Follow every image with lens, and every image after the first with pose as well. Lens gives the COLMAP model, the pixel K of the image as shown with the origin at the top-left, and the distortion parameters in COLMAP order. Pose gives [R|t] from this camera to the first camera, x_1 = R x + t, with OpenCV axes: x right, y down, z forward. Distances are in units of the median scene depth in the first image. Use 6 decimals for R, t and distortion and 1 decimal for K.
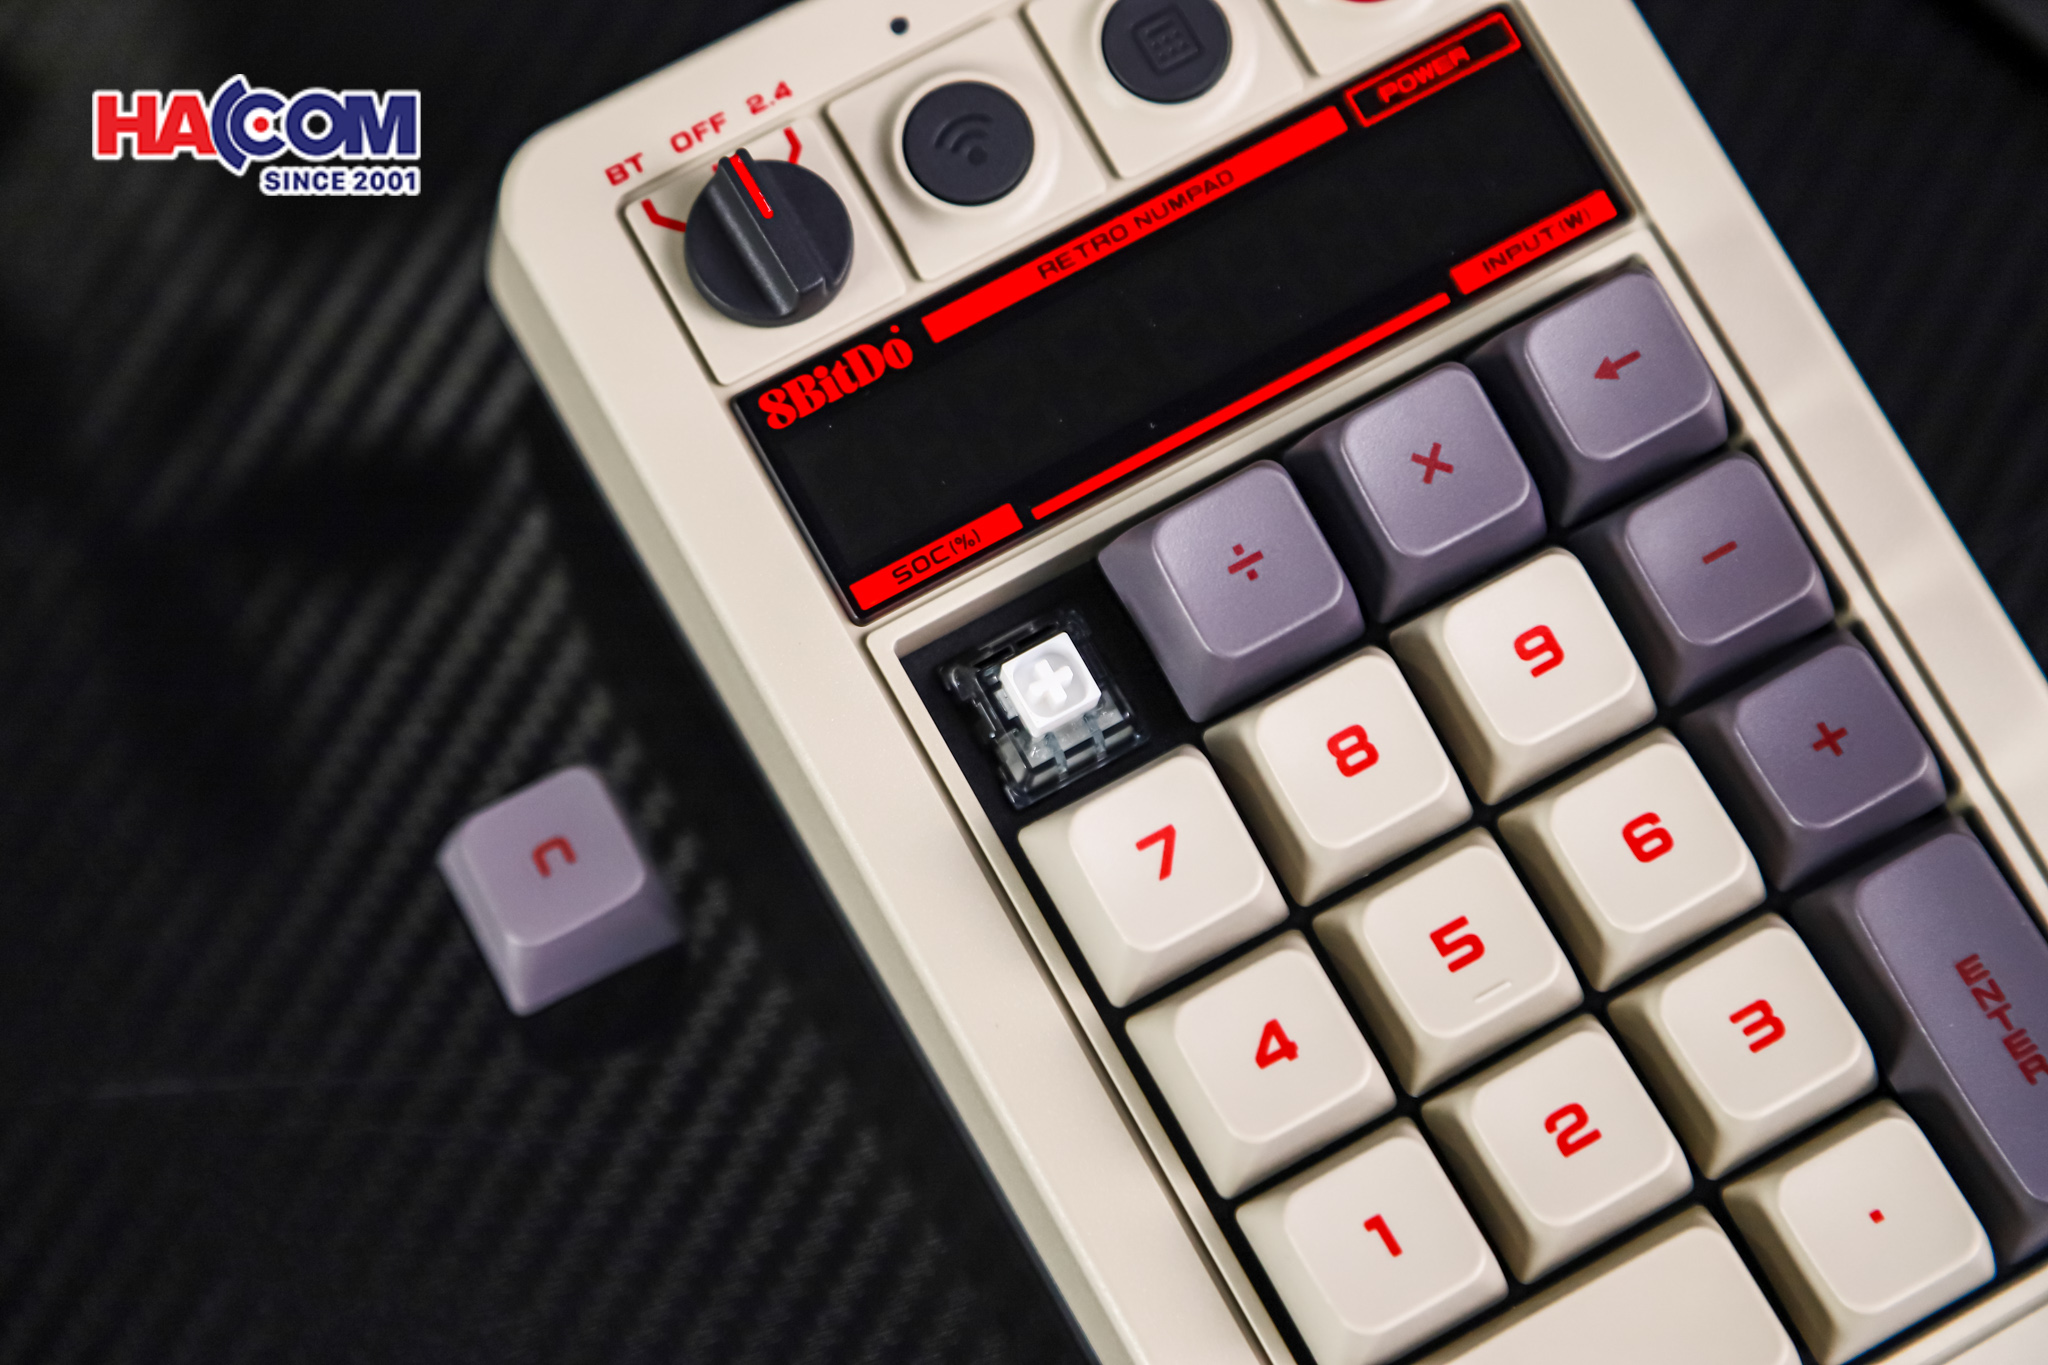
lens RADIAL K [[4902.8, 0, 1024.0], [0, 4902.8, 682.5], [0, 0, 1]] dist [0.067572, -0.585188]
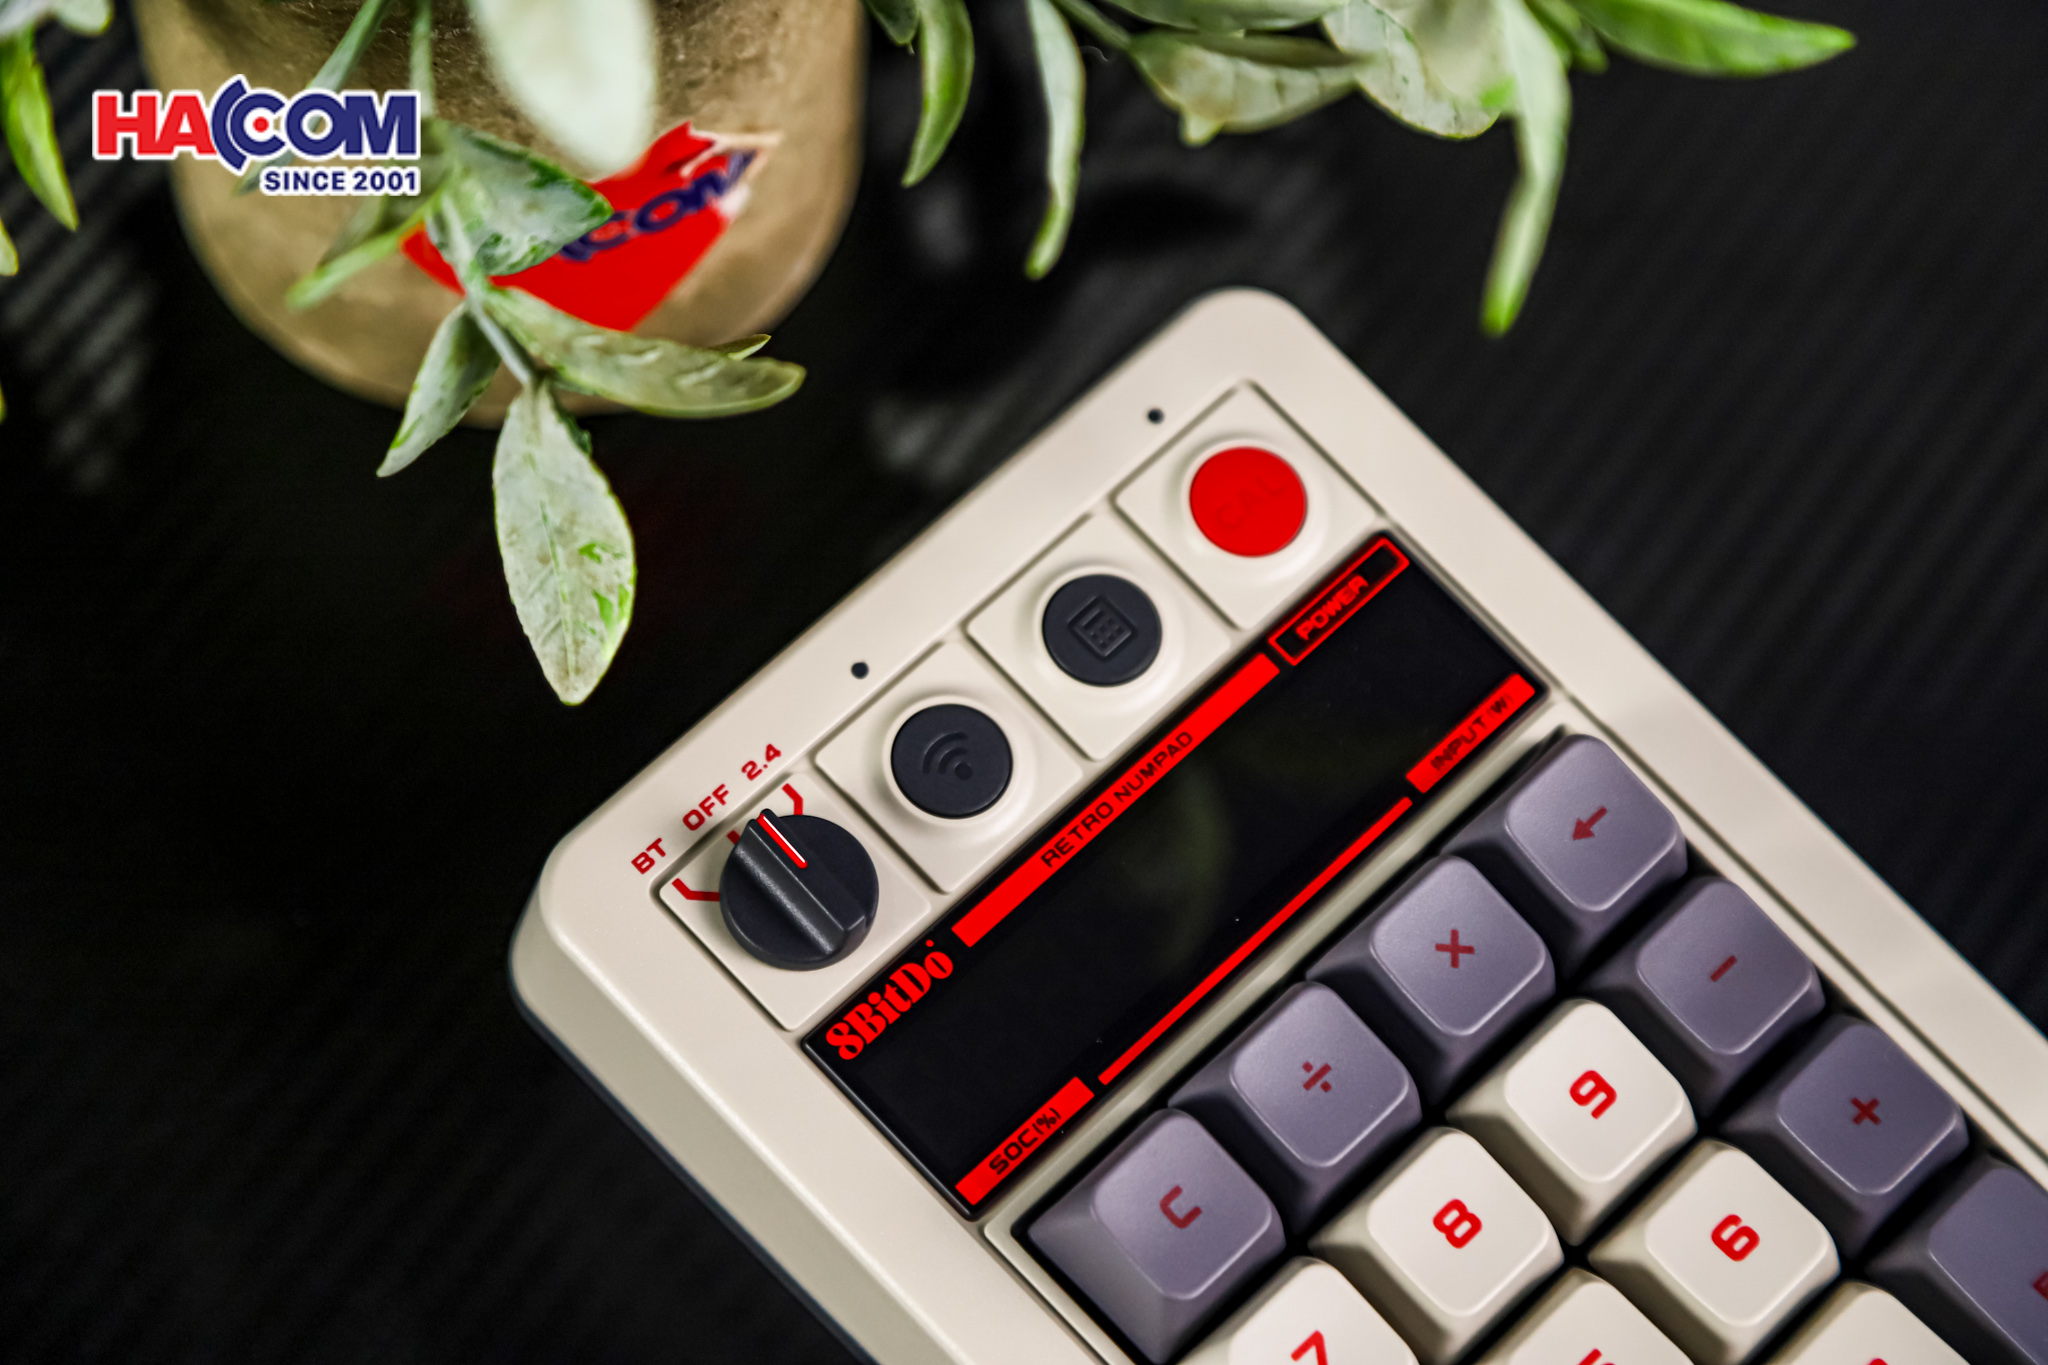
lens RADIAL K [[4902.8, 0, 1024.0], [0, 4902.8, 682.5], [0, 0, 1]] dist [0.067572, -0.585188]
pose [[0.964505, -0.220862, 0.144745, -0.149392], [0.236466, 0.966361, -0.101146, -0.013961], [-0.117536, 0.131783, 0.984286, -0.064626]]
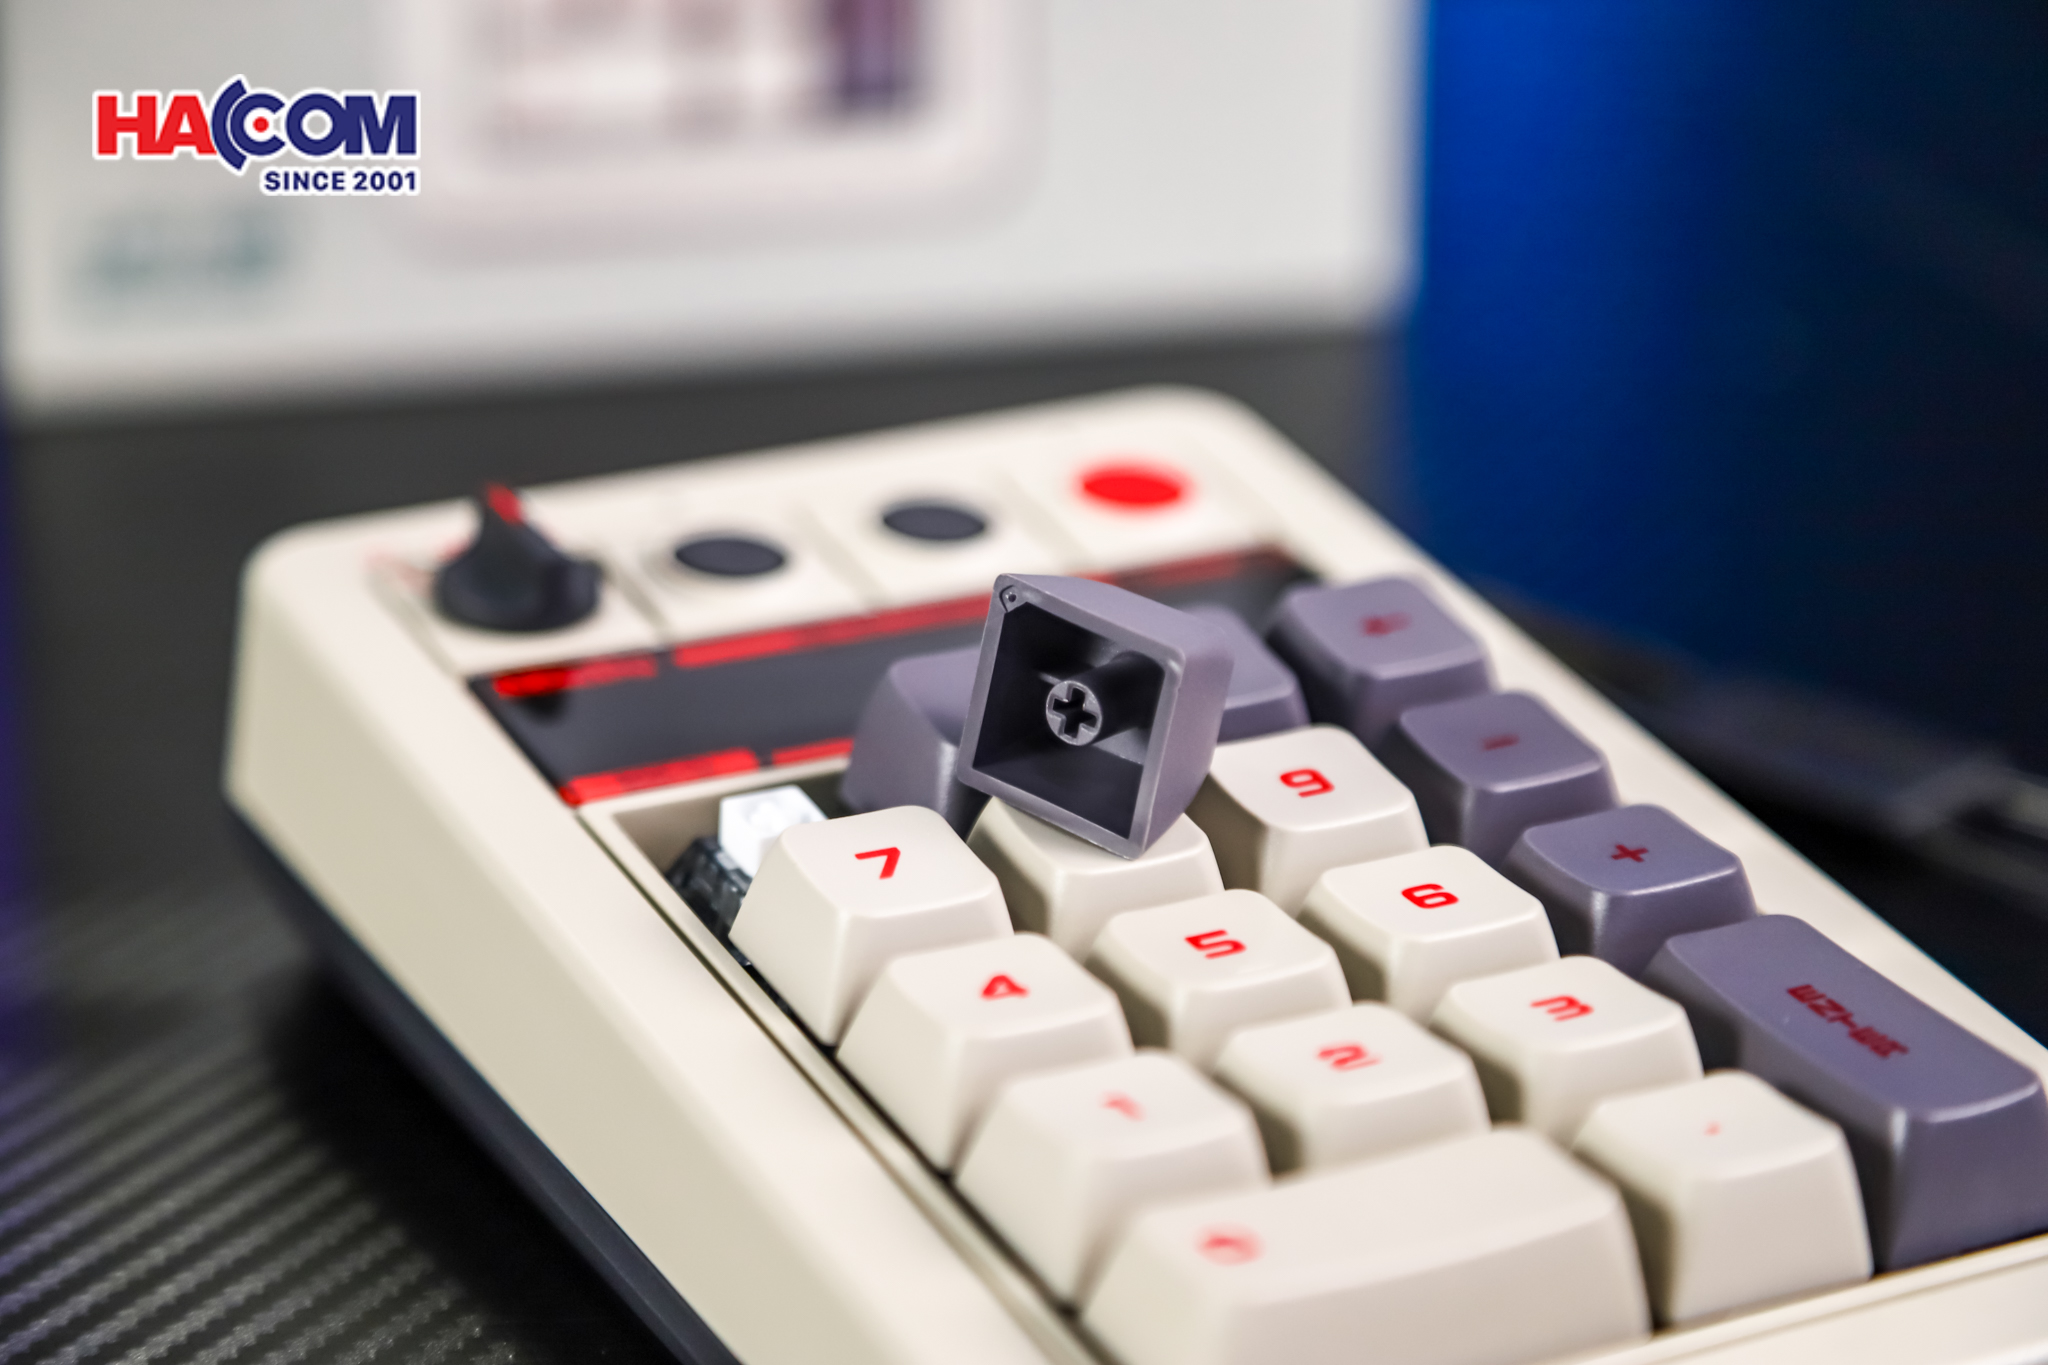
lens RADIAL K [[4902.8, 0, 1024.0], [0, 4902.8, 682.5], [0, 0, 1]] dist [0.067572, -0.585188]
pose [[0.999604, 0.021344, -0.018351, 0.066458], [-0.027845, 0.654252, -0.755764, 0.658663], [-0.004125, 0.755975, 0.654587, 0.373457]]
